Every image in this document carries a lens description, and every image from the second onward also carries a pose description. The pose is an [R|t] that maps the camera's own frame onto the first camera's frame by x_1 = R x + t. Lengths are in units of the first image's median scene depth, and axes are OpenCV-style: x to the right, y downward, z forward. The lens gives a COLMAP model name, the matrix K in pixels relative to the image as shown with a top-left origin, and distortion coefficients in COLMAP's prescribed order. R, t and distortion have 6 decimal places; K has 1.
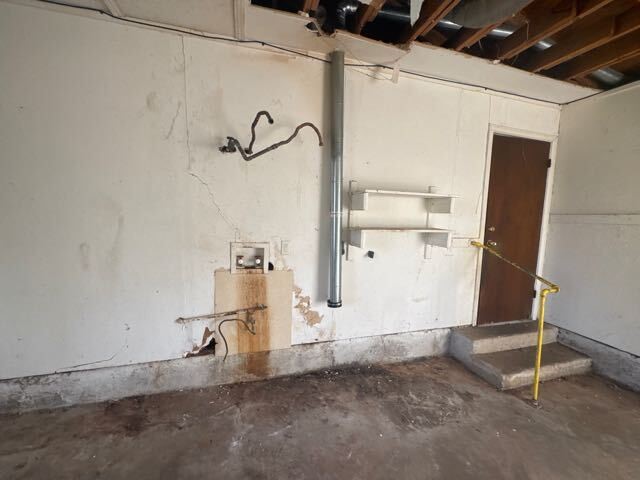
lens RADIAL K [[256.3, 0, 319.9], [0, 256.3, 241.2], [0, 0, 1]] dist [-0.003833, 0.001339]
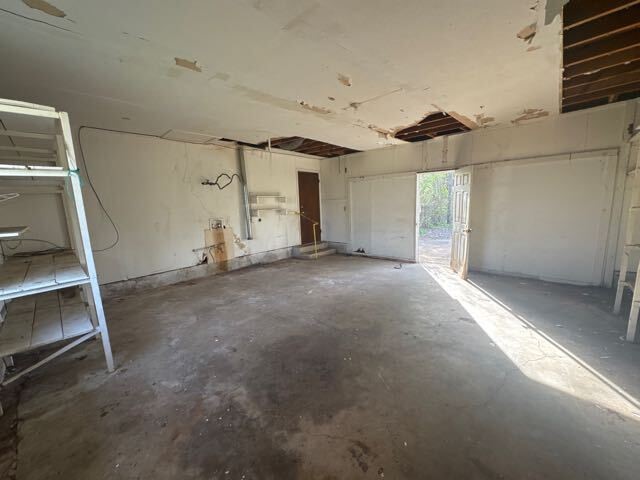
lens RADIAL K [[256.3, 0, 319.3], [0, 256.3, 241.1], [0, 0, 1]] dist [-0.003833, 0.001339]
pose [[0.853825, -0.135070, 0.502731, -0.676071], [0.113178, 0.990816, 0.073986, 0.151532], [-0.508107, -0.006272, 0.861271, -1.679697]]
